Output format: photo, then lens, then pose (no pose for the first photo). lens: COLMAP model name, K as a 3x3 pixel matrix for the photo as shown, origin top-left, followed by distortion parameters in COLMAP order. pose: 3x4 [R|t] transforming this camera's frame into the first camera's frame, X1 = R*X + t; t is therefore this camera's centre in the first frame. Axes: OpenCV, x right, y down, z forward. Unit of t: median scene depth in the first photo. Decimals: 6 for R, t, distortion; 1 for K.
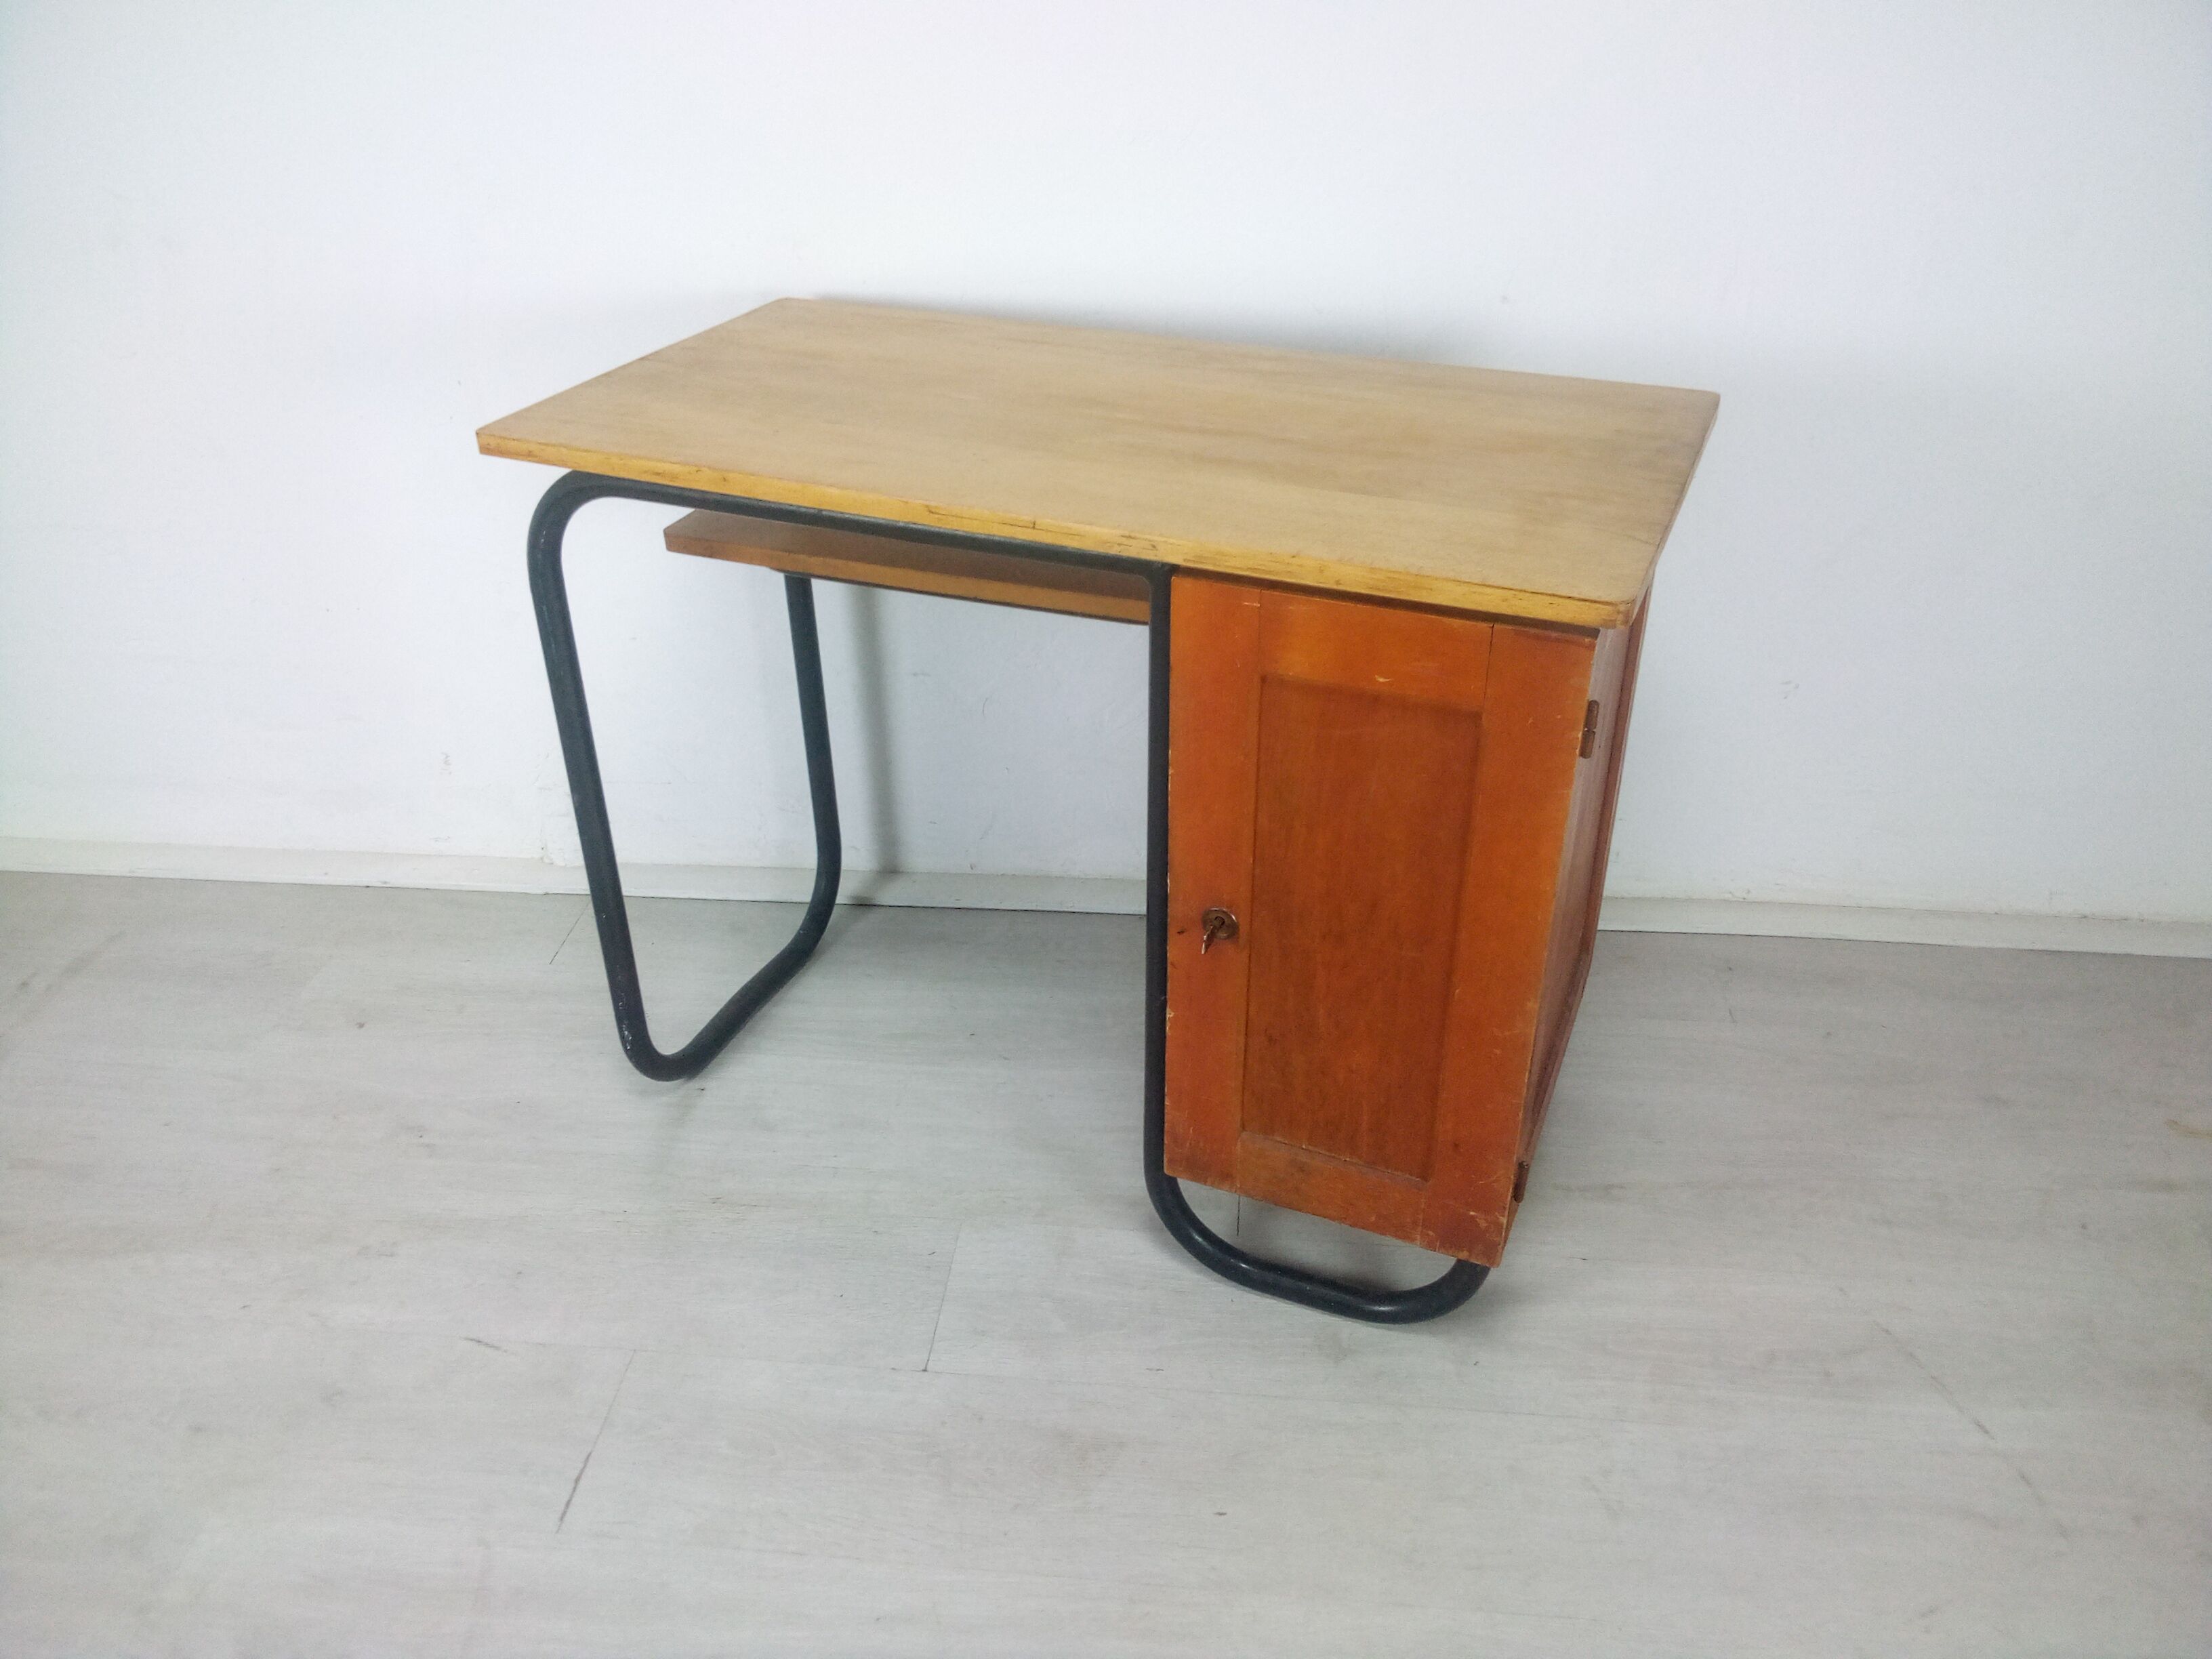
lens RADIAL K [[1741.6, 0, 1103.1], [0, 1741.6, 844.4], [0, 0, 1]] dist [0.054484, -0.110752]
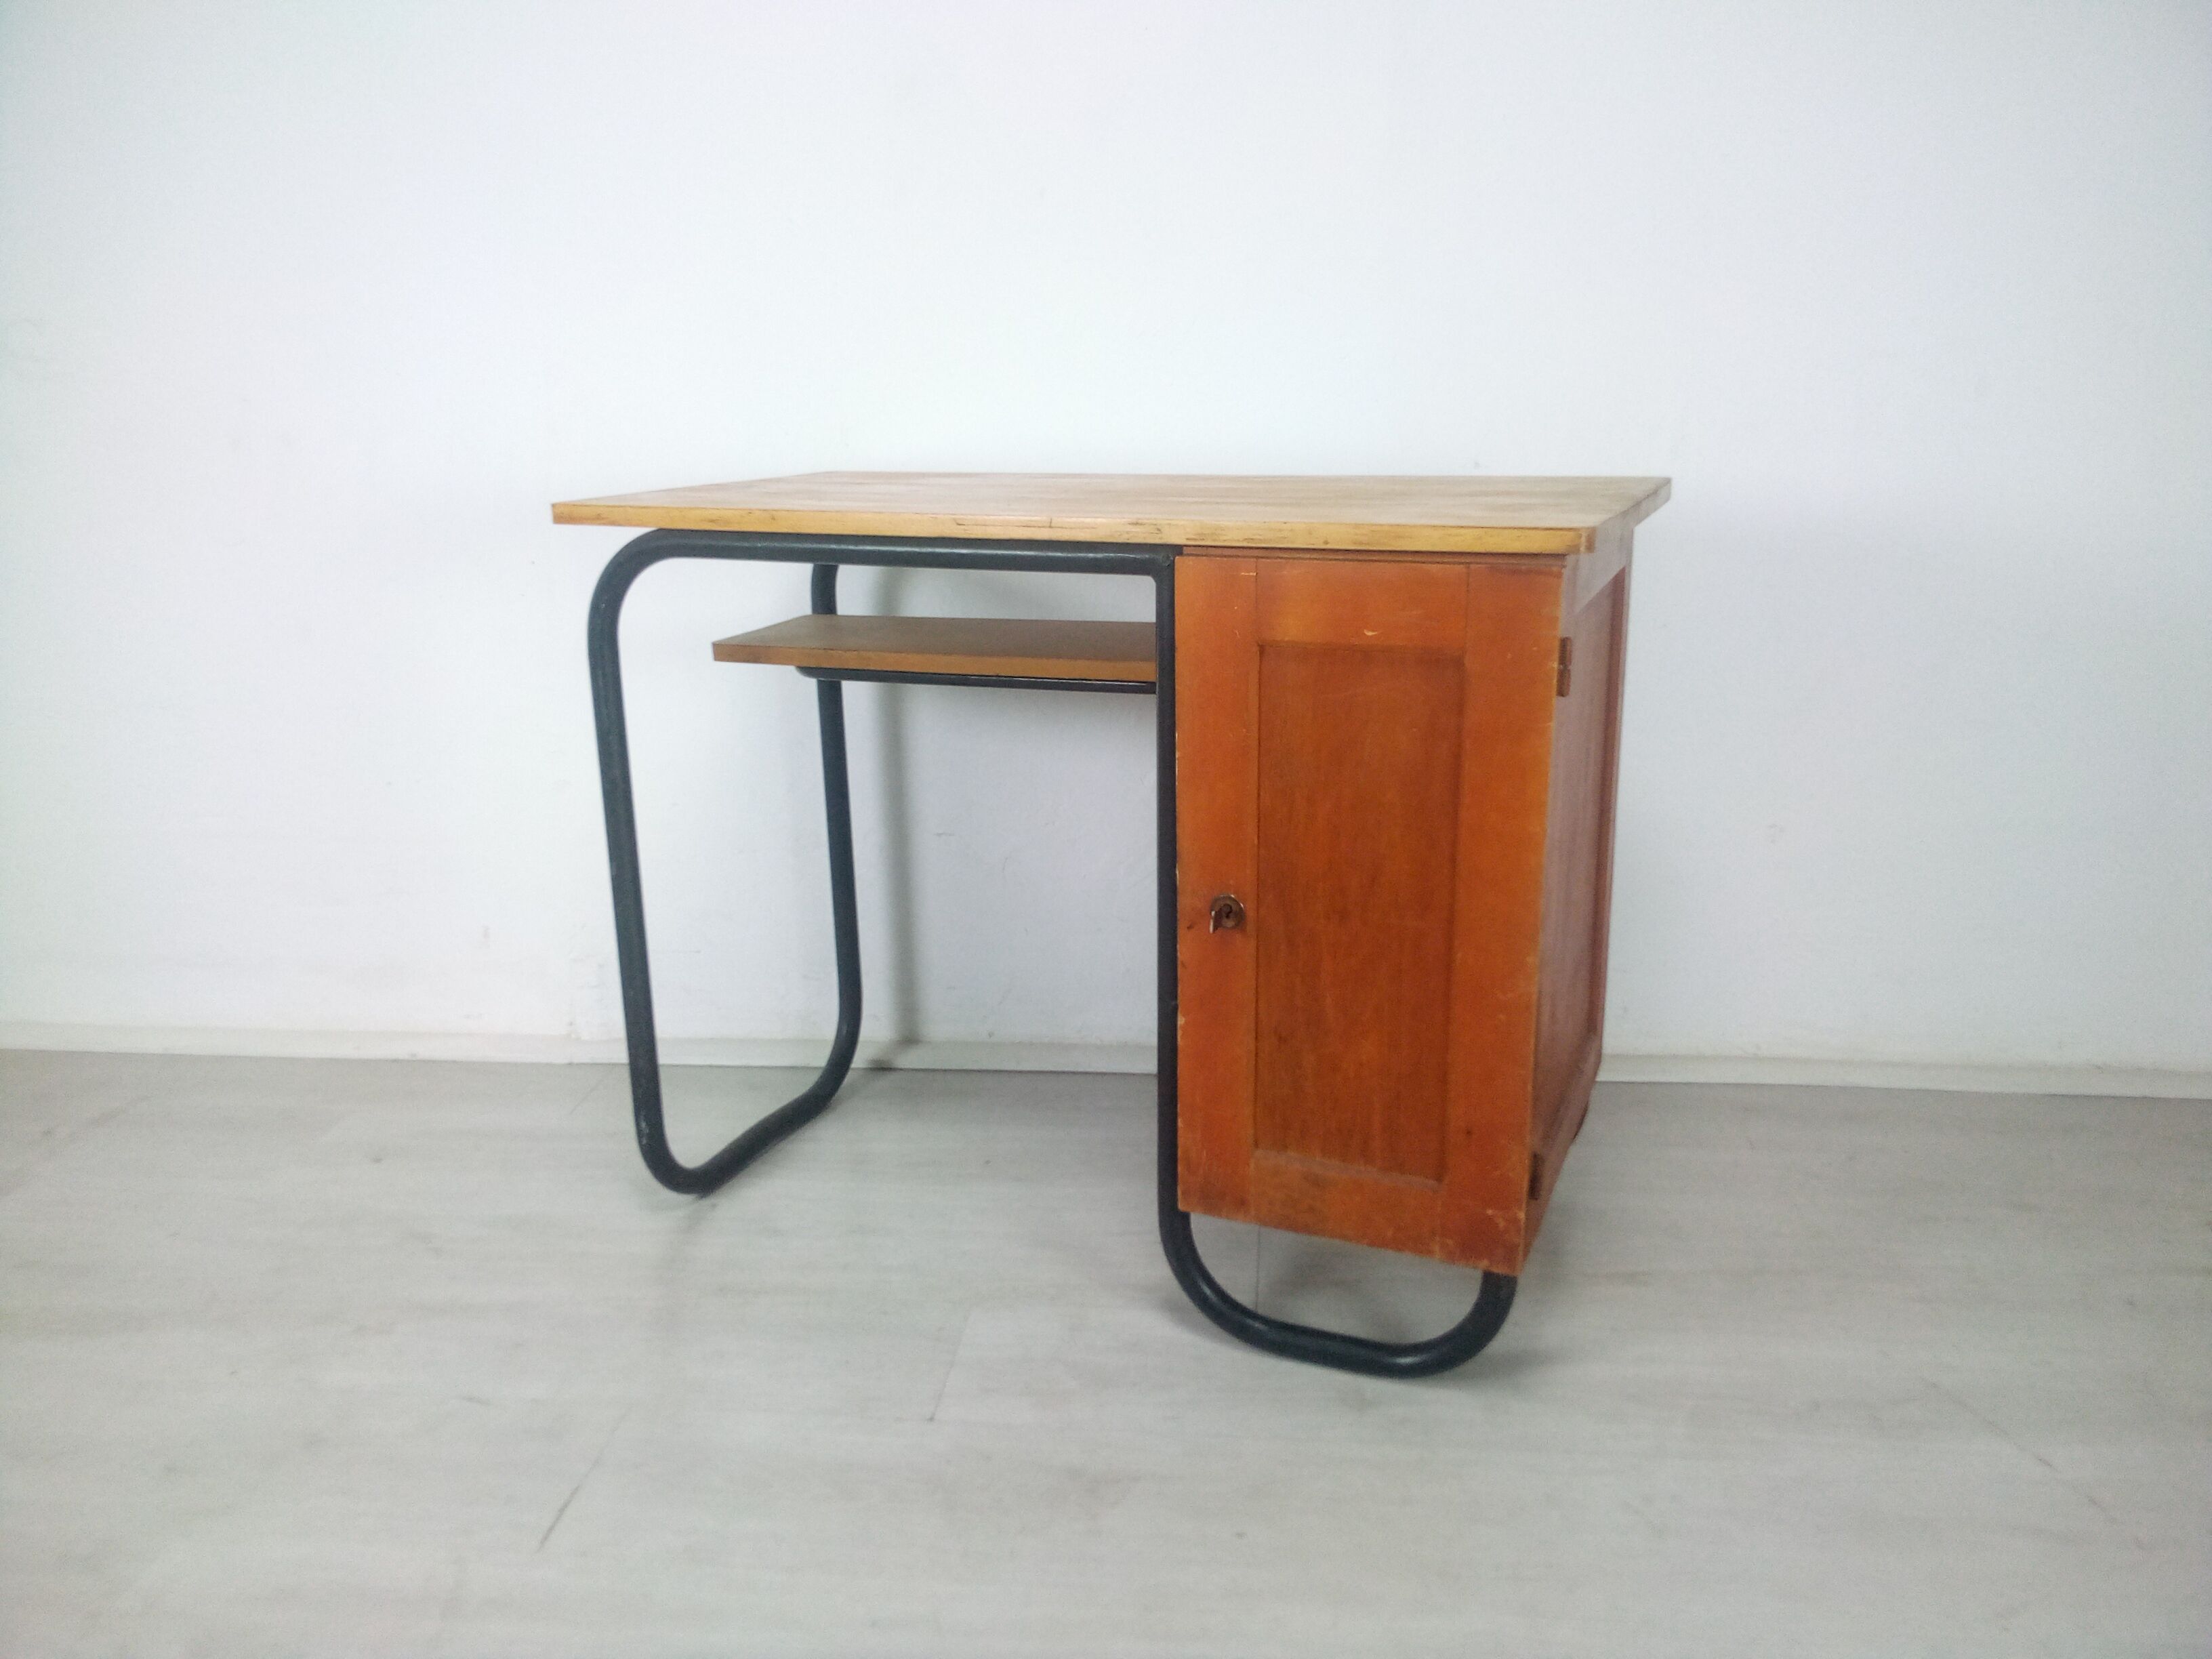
lens RADIAL K [[1729.4, 0, 1102.9], [0, 1729.4, 841.9], [0, 0, 1]] dist [0.053234, -0.106019]
pose [[0.999911, -0.004061, -0.012675, 0.005987], [0.000485, 0.962811, -0.270174, 0.267109], [0.013301, 0.270144, 0.962728, -0.001897]]
